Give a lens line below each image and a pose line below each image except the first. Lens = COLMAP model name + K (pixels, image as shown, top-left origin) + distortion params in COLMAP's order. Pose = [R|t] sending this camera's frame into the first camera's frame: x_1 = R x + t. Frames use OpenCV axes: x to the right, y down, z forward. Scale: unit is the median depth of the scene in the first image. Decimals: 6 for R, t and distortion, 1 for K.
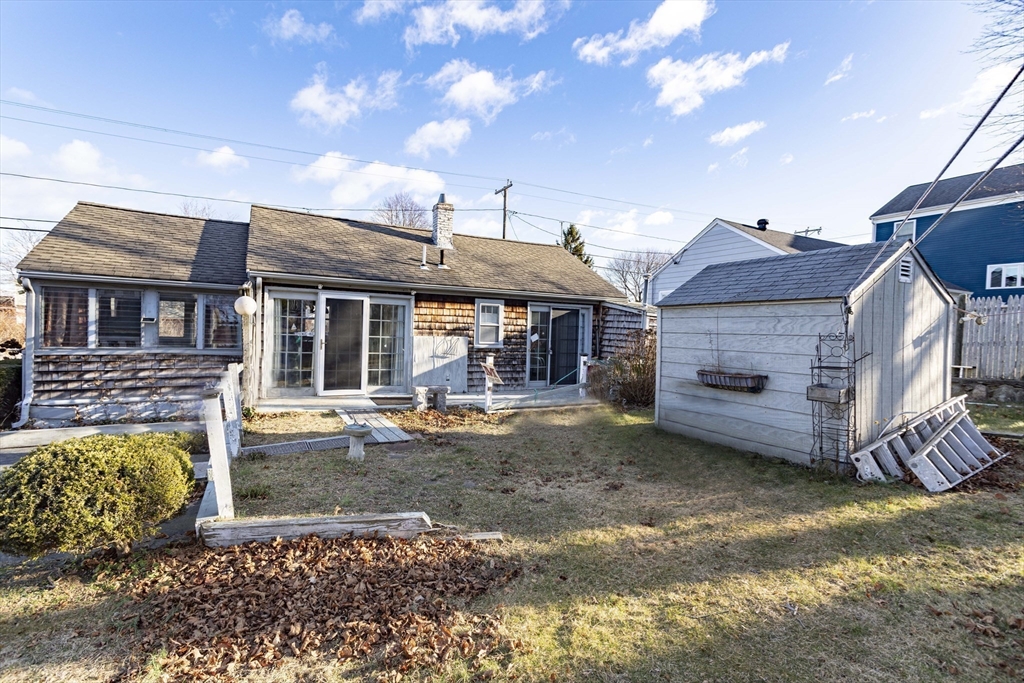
lens RADIAL K [[506.4, 0, 512.0], [0, 506.4, 341.5], [0, 0, 1]] dist [0.004347, 0.000362]
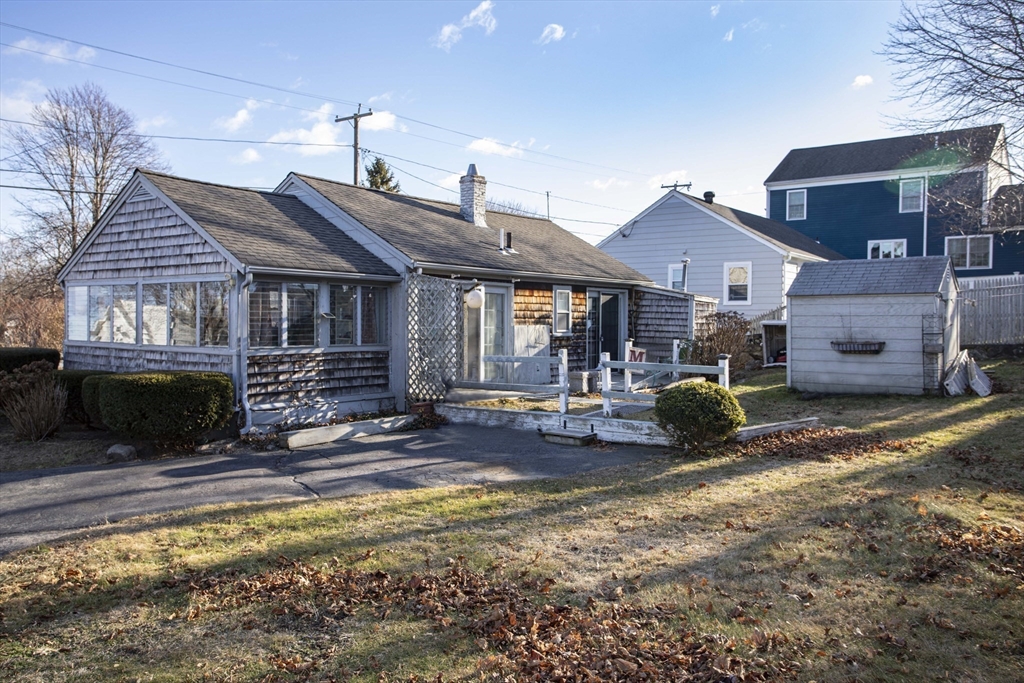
lens RADIAL K [[902.8, 0, 512.0], [0, 902.8, 341.5], [0, 0, 1]] dist [-0.007200, -0.002818]
pose [[0.893319, -0.036188, 0.447964, -0.926090], [0.032260, 0.999345, 0.016399, -0.008361], [-0.448264, -0.000198, 0.893901, -0.504885]]
